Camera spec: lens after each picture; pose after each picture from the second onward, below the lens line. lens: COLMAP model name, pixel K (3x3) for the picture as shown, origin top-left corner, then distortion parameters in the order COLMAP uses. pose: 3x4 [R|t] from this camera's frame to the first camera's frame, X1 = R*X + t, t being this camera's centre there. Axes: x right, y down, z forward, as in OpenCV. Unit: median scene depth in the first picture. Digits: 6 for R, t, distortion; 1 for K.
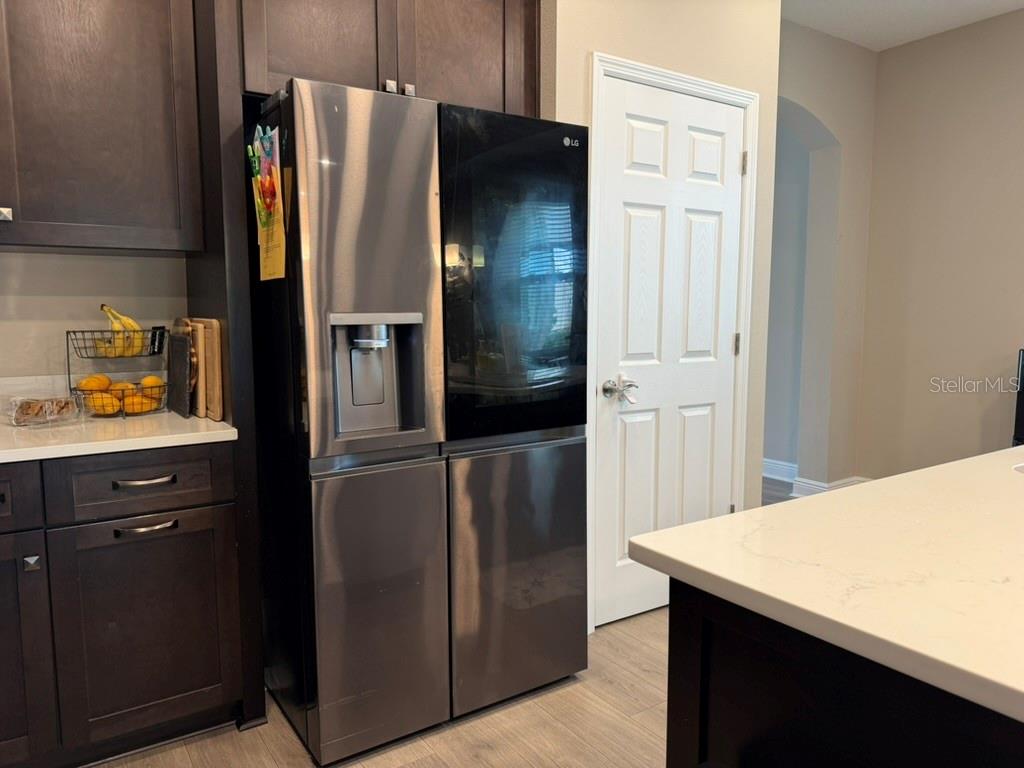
lens RADIAL K [[728.9, 0, 505.9], [0, 728.9, 394.1], [0, 0, 1]] dist [0.058947, -0.065485]
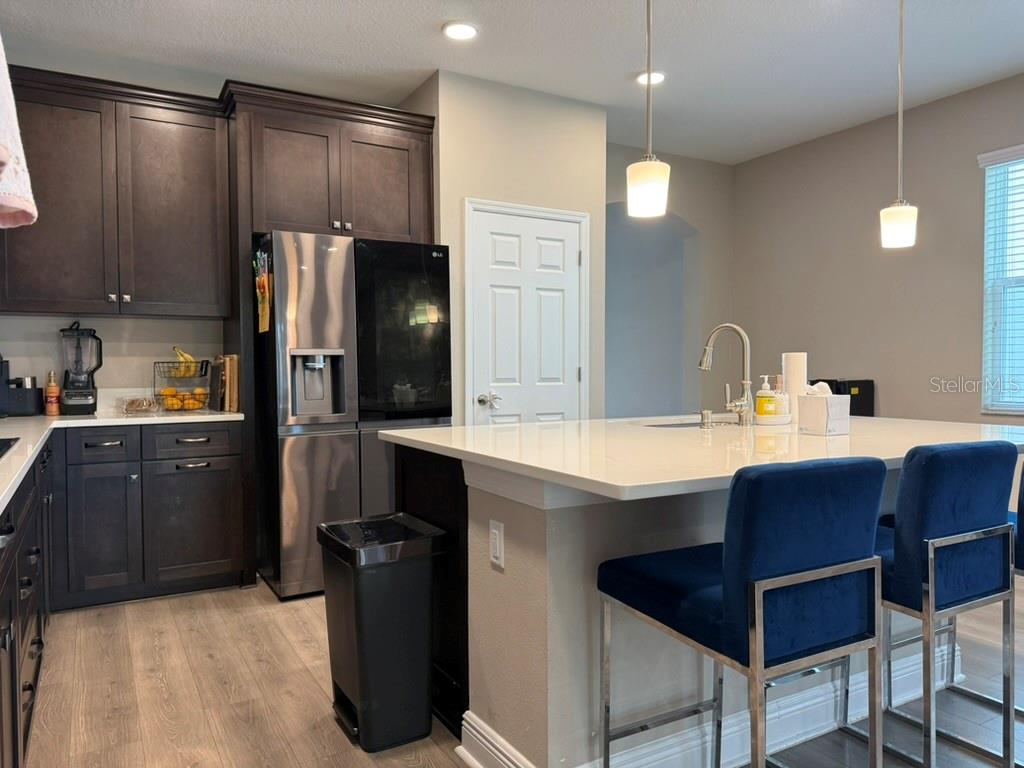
lens RADIAL K [[728.9, 0, 514.9], [0, 728.9, 393.5], [0, 0, 1]] dist [0.058947, -0.065485]
pose [[0.998277, -0.002514, -0.058626, 0.372330], [-0.002278, 0.996668, -0.081535, 0.131040], [0.058636, 0.081528, 0.994945, -0.699805]]
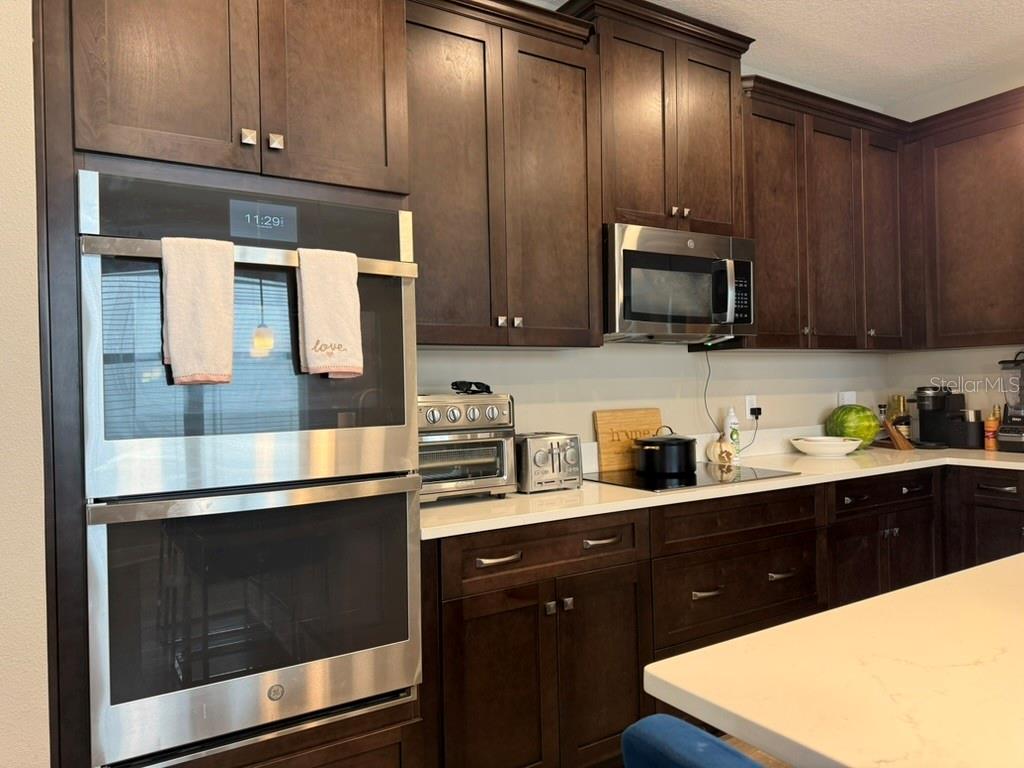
lens RADIAL K [[728.9, 0, 509.5], [0, 728.9, 385.0], [0, 0, 1]] dist [0.058947, -0.065485]
pose [[-0.035786, 0.003607, -0.999353, 0.876091], [-0.095483, 0.995406, 0.007012, -0.003364], [0.994788, 0.095672, -0.035277, -0.120246]]
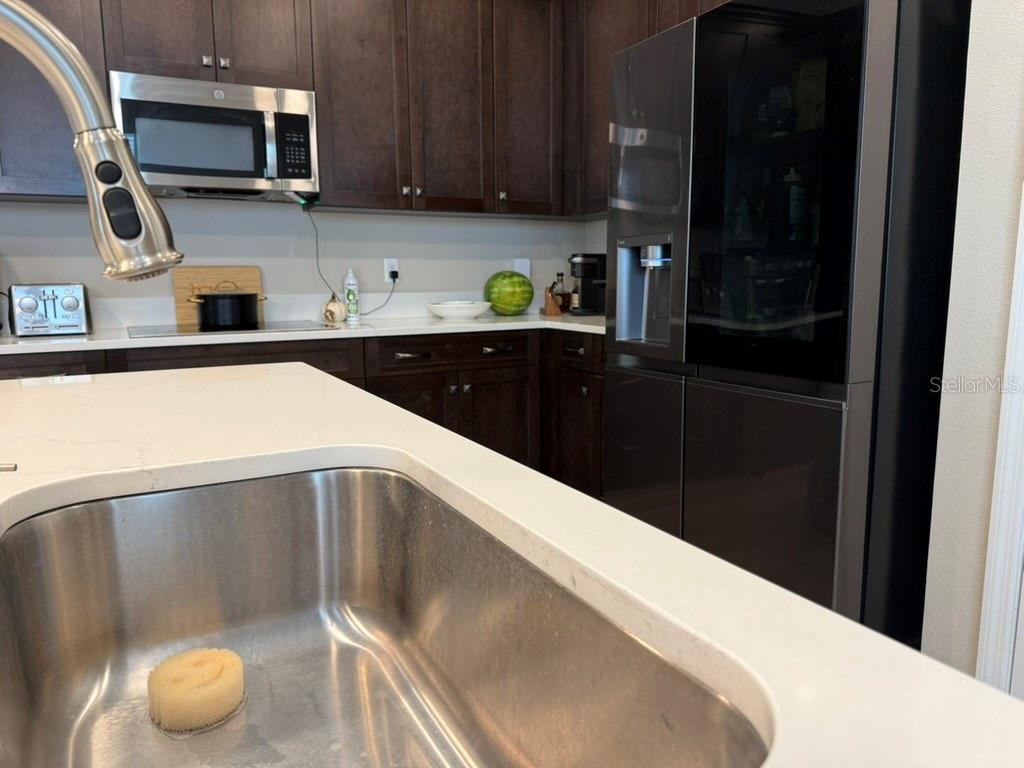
lens RADIAL K [[728.9, 0, 509.0], [0, 728.9, 388.2], [0, 0, 1]] dist [0.058947, -0.065485]
pose [[-0.131027, 0.153240, -0.979464, 0.856073], [-0.109118, 0.979749, 0.167882, -0.038953], [0.985355, 0.128874, -0.111652, 0.818214]]
